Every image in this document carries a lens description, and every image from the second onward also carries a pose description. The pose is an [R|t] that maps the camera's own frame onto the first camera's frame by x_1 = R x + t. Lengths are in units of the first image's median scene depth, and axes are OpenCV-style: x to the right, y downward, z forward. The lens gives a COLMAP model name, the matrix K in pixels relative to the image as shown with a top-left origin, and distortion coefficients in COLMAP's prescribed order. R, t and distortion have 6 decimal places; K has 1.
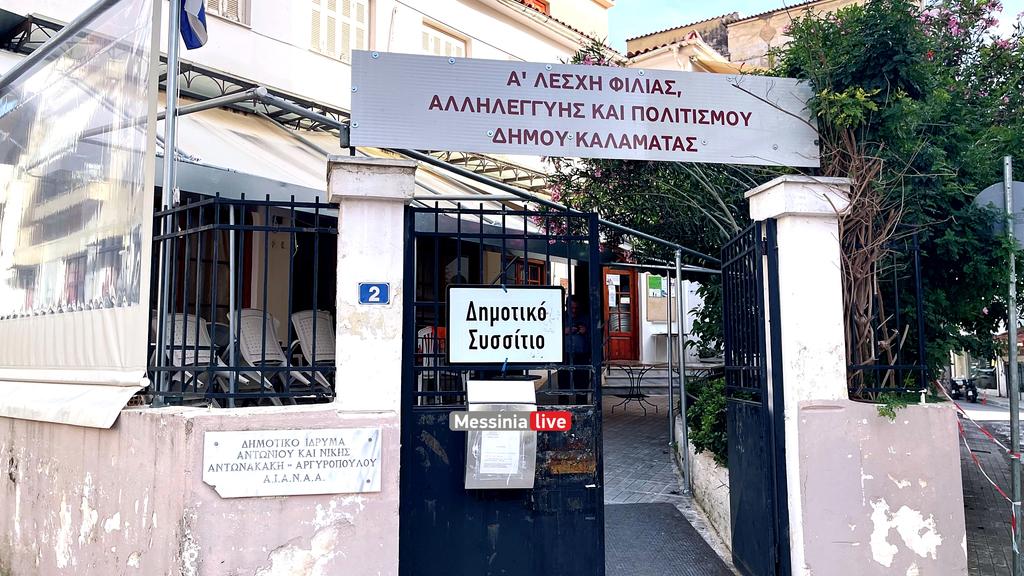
lens RADIAL K [[776.0, 0, 508.6], [0, 776.0, 287.8], [0, 0, 1]] dist [0.076874, -0.096466]
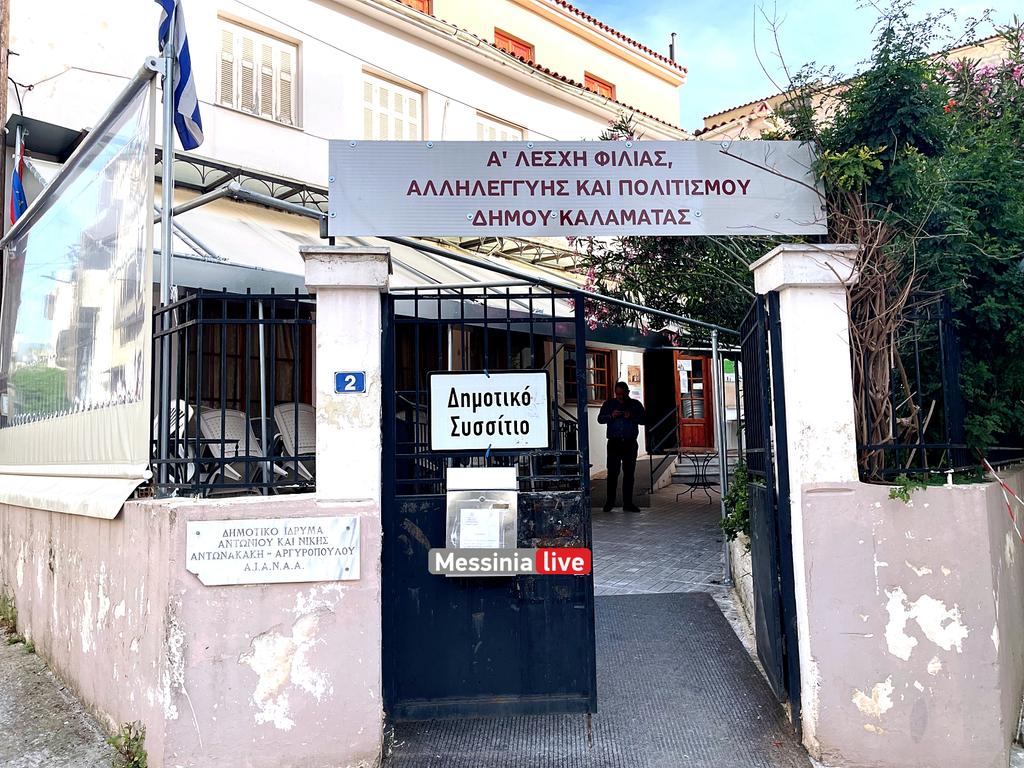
lens RADIAL K [[776.4, 0, 507.3], [0, 776.4, 387.7], [0, 0, 1]] dist [0.072145, -0.087313]
pose [[0.993024, -0.028210, -0.114488, 0.130214], [0.029508, 0.999518, 0.009652, 0.009706], [0.114160, -0.012963, 0.993378, 0.026310]]
